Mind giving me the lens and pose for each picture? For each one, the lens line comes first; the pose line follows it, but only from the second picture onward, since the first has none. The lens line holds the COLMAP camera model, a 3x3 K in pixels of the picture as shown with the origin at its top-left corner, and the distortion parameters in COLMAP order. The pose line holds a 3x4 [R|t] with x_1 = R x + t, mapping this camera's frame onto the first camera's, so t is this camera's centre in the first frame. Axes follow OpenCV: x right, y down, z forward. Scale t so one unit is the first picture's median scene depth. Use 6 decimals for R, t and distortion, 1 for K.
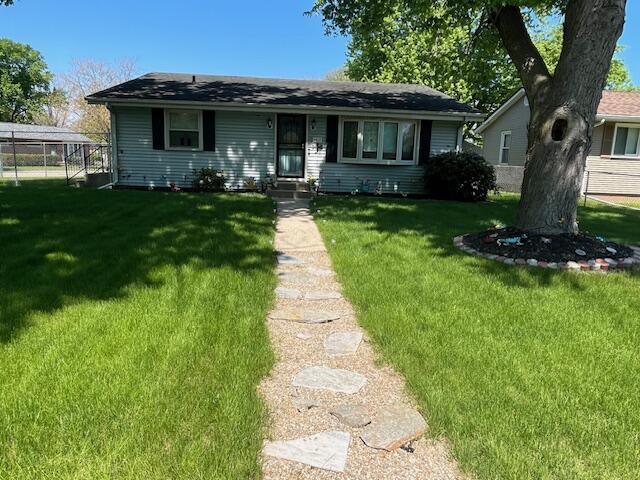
lens RADIAL K [[482.3, 0, 320.0], [0, 482.3, 240.0], [0, 0, 1]] dist [0.001324, 0.001143]
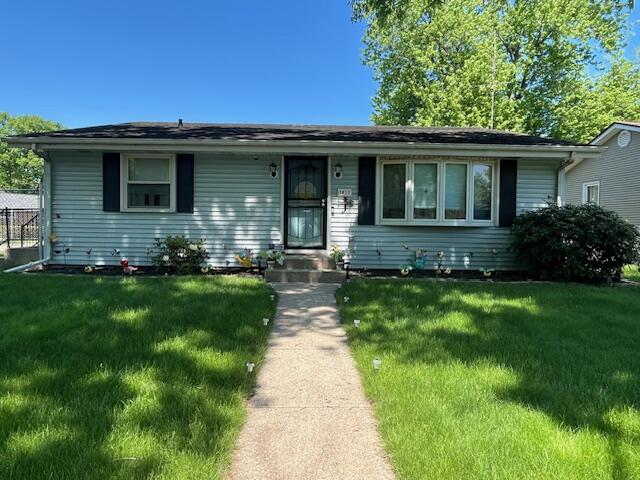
lens RADIAL K [[482.3, 0, 320.0], [0, 482.3, 240.0], [0, 0, 1]] dist [0.001324, 0.001143]
pose [[0.998811, -0.017642, -0.045455, -0.010777], [0.011183, 0.990283, -0.138614, -0.049992], [0.047459, 0.137941, 0.989303, 0.346471]]
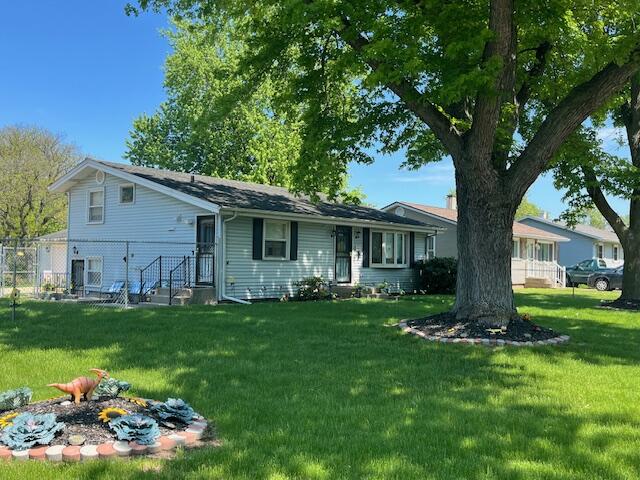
lens RADIAL K [[677.9, 0, 320.0], [0, 677.9, 240.0], [0, 0, 1]] dist [0.000201, 0.000061]
pose [[0.667009, 0.000718, 0.745049, -1.254821], [0.128953, 0.984796, -0.116395, -0.053815], [-0.733805, 0.173713, 0.656776, 0.019220]]
